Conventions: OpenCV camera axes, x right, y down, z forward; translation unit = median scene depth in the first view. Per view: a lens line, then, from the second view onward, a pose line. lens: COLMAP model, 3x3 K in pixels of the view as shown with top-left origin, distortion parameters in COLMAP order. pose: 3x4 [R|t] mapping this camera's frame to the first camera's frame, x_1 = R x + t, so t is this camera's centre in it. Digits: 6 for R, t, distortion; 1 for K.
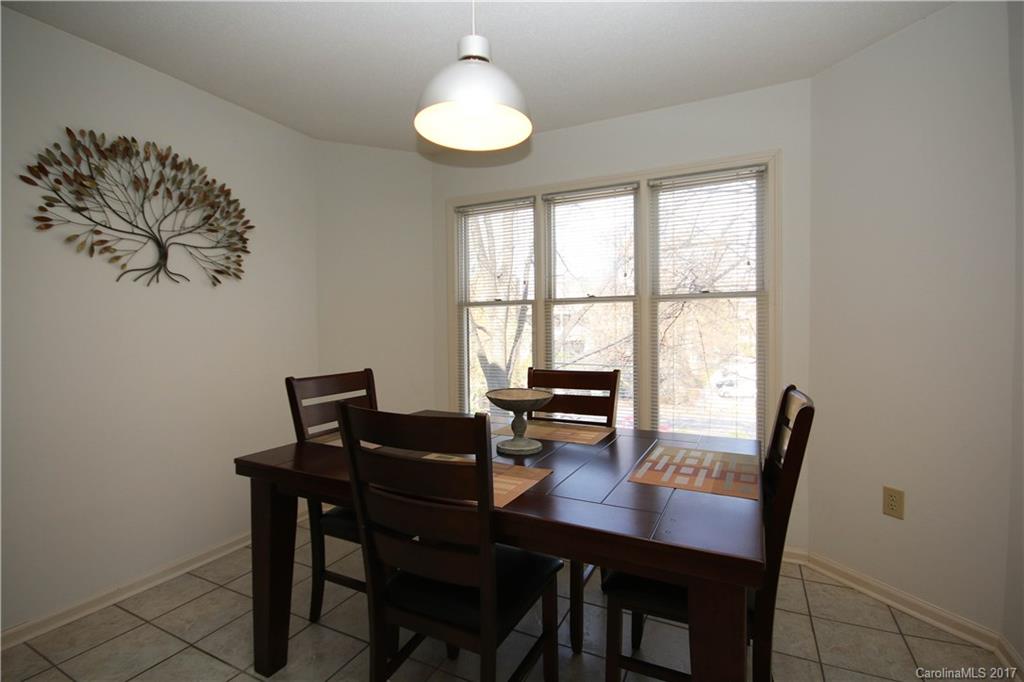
lens RADIAL K [[468.6, 0, 506.7], [0, 468.6, 337.0], [0, 0, 1]] dist [-0.015614, -0.000636]
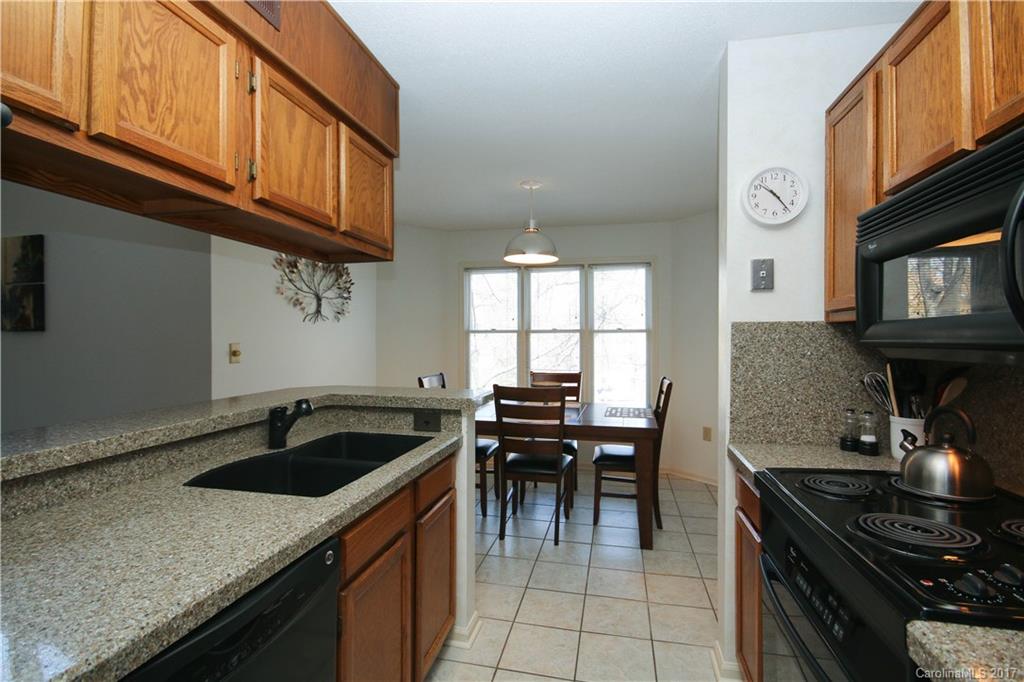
lens RADIAL K [[468.6, 0, 515.9], [0, 468.6, 339.7], [0, 0, 1]] dist [-0.015614, -0.000636]
pose [[0.967951, 0.006252, 0.251060, -0.469405], [-0.002810, 0.999897, -0.014067, -0.032458], [-0.251122, 0.012911, 0.967869, -0.730864]]
